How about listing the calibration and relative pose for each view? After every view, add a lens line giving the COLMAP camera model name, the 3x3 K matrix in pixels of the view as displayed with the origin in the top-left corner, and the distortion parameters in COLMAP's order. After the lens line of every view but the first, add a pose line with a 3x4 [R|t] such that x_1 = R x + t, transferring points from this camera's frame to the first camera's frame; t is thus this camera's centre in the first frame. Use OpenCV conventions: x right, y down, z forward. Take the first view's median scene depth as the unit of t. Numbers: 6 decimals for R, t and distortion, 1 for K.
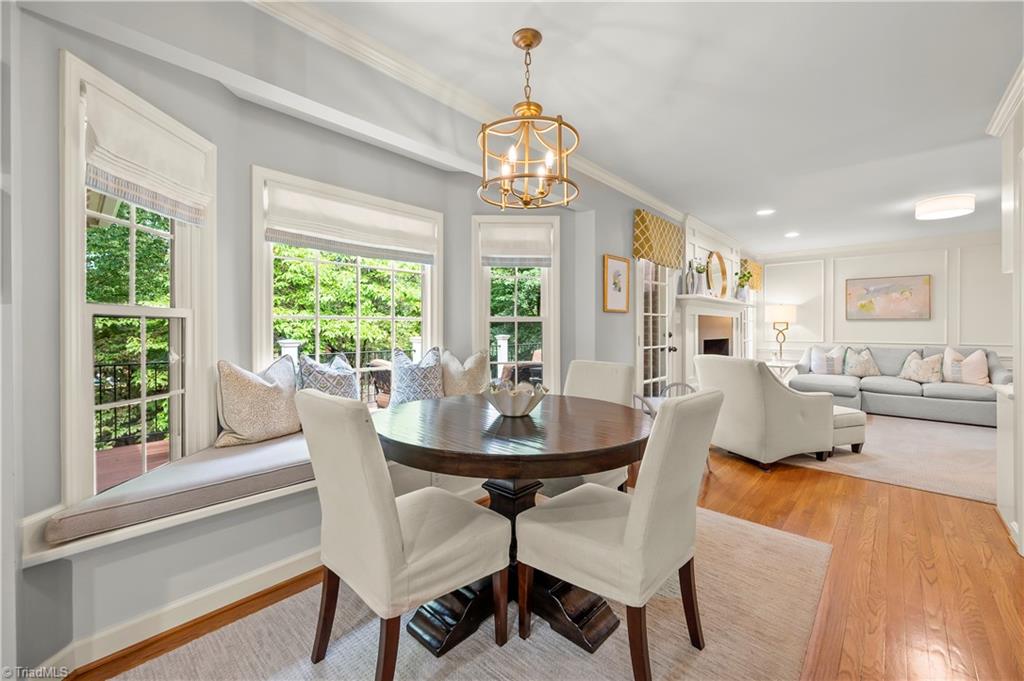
lens RADIAL K [[414.1, 0, 510.5], [0, 414.1, 328.4], [0, 0, 1]] dist [-0.005002, -0.000796]
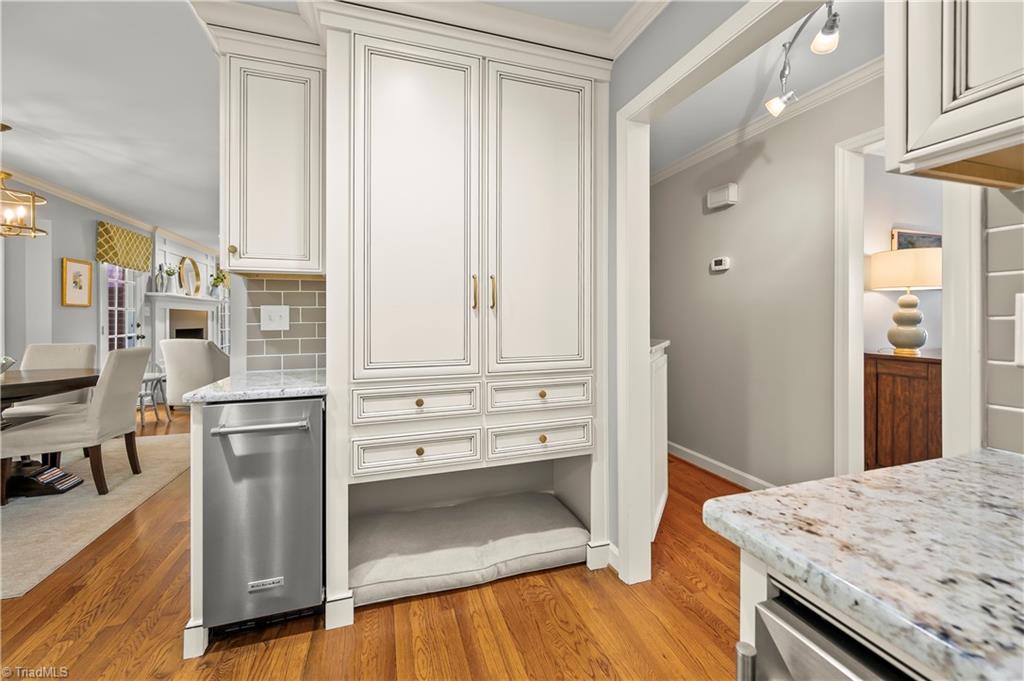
lens RADIAL K [[414.1, 0, 527.8], [0, 414.1, 315.6], [0, 0, 1]] dist [-0.005002, -0.000796]
pose [[0.461183, 0.002008, 0.887303, -0.169905], [0.008545, 0.999941, -0.006705, 0.005979], [-0.887264, 0.010674, 0.461138, -0.608046]]
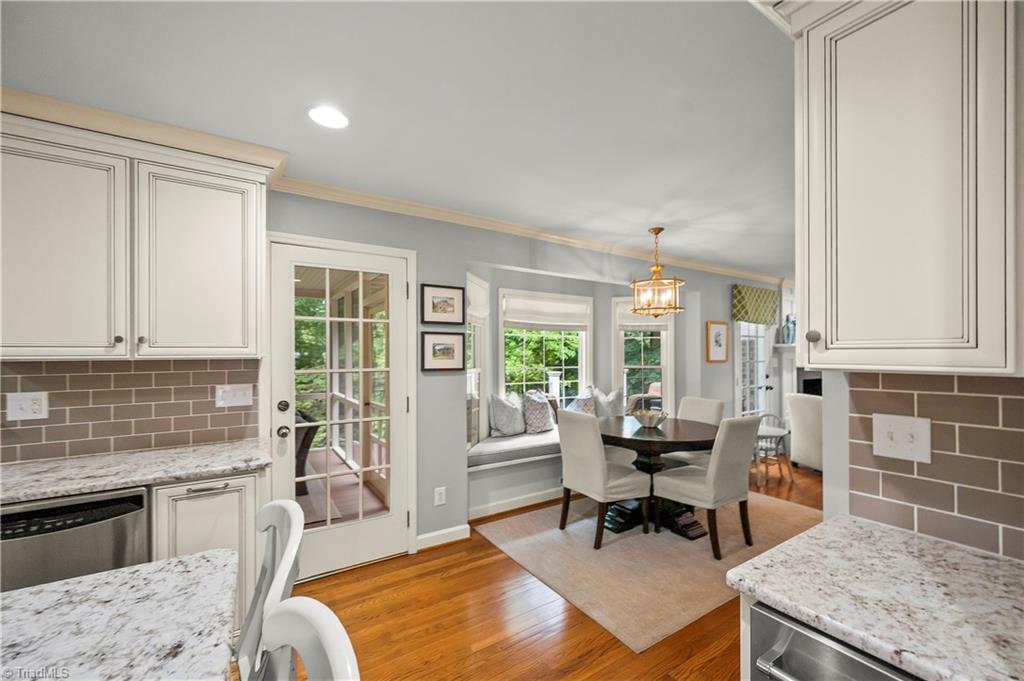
lens RADIAL K [[414.1, 0, 511.3], [0, 414.1, 348.4], [0, 0, 1]] dist [-0.005002, -0.000796]
pose [[0.967532, -0.004660, -0.252704, -0.055476], [0.000818, 0.999882, -0.015309, -0.054448], [0.252745, 0.014605, 0.967423, -0.450059]]
